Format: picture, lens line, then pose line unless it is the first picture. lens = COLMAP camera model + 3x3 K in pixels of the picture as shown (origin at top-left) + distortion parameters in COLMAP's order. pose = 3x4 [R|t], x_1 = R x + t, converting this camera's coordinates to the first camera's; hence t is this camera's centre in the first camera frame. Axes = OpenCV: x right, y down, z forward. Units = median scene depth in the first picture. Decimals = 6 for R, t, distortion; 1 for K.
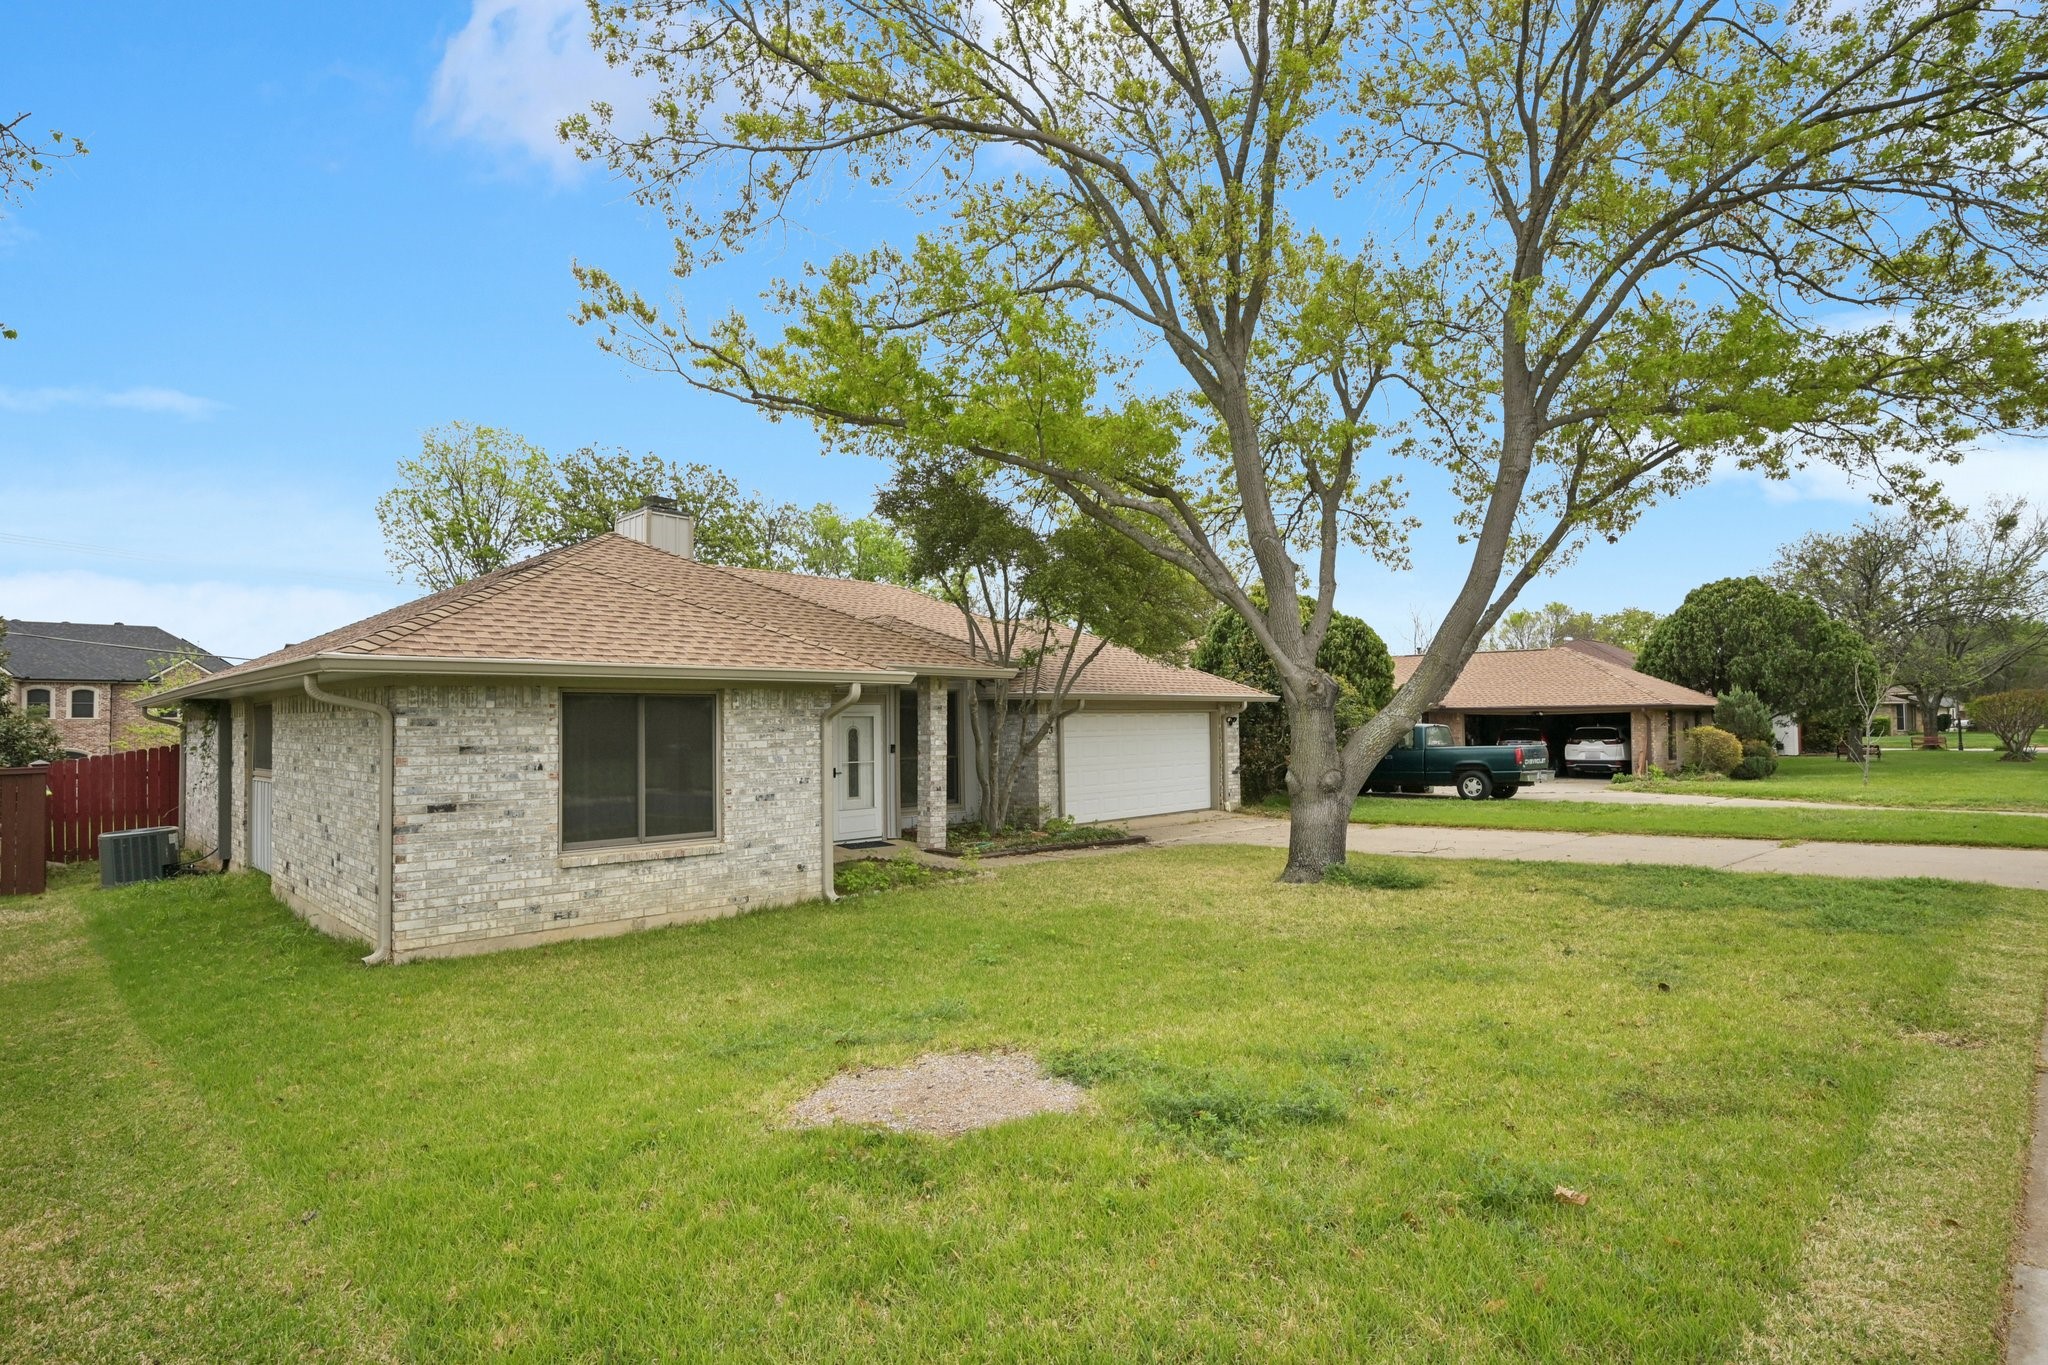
lens RADIAL K [[1038.2, 0, 1022.9], [0, 1038.2, 691.8], [0, 0, 1]] dist [-0.003324, -0.000090]
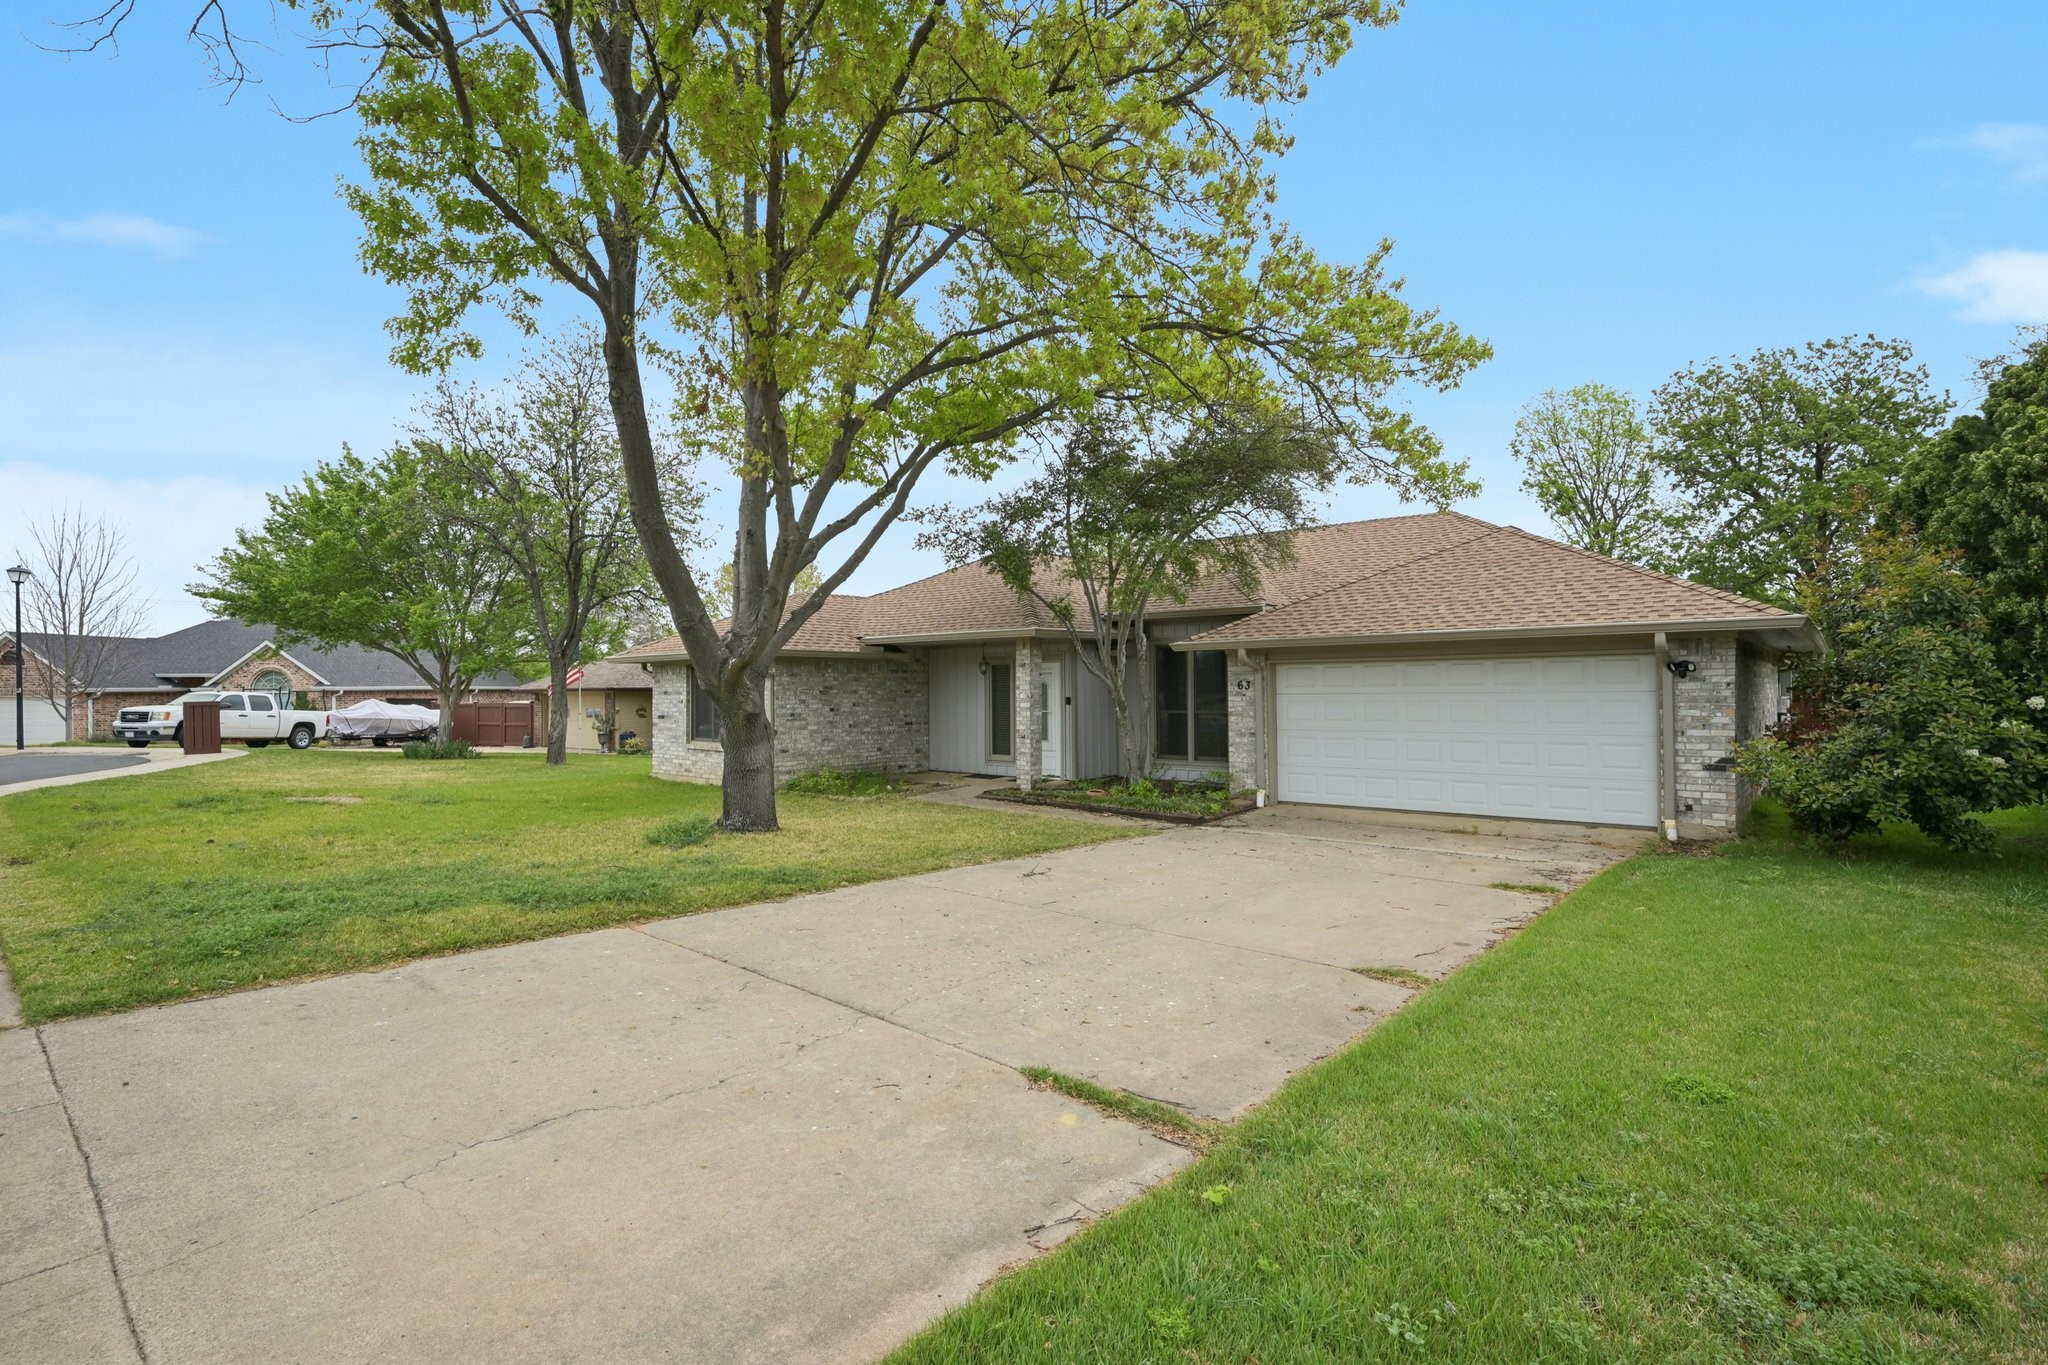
lens RADIAL K [[963.2, 0, 1016.2], [0, 963.2, 685.0], [0, 0, 1]] dist [0.002831, 0.000191]
pose [[0.081861, 0.008988, -0.996603, 1.434301], [0.040754, 0.999093, 0.012358, 0.035141], [0.995810, -0.041627, 0.081420, 1.351495]]
